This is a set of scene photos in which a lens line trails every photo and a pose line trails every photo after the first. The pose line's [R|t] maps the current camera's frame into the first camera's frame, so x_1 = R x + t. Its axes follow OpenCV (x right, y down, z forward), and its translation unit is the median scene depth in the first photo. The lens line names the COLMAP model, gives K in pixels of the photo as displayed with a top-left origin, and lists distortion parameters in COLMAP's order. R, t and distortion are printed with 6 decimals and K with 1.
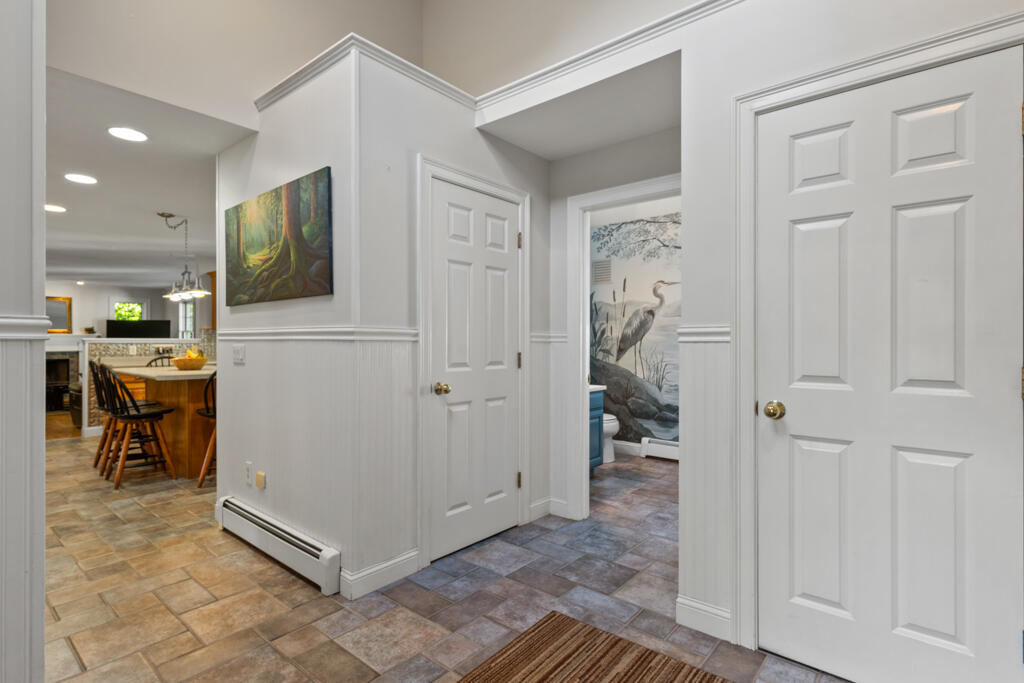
lens RADIAL K [[495.3, 0, 511.6], [0, 495.3, 337.1], [0, 0, 1]] dist [-0.001370, -0.000659]
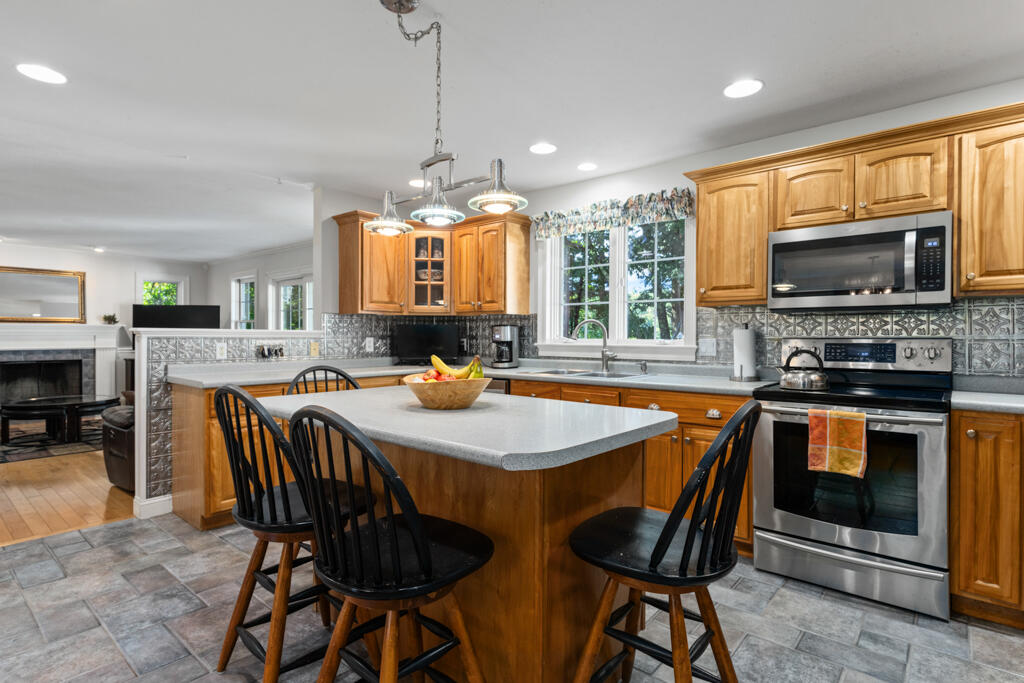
lens RADIAL K [[520.8, 0, 512.0], [0, 520.8, 341.2], [0, 0, 1]] dist [-0.002530, 0.000060]
pose [[0.999893, 0.005781, -0.013431, -0.281130], [-0.005575, 0.999867, 0.015313, 0.003585], [0.013518, -0.015237, 0.999793, 0.277959]]
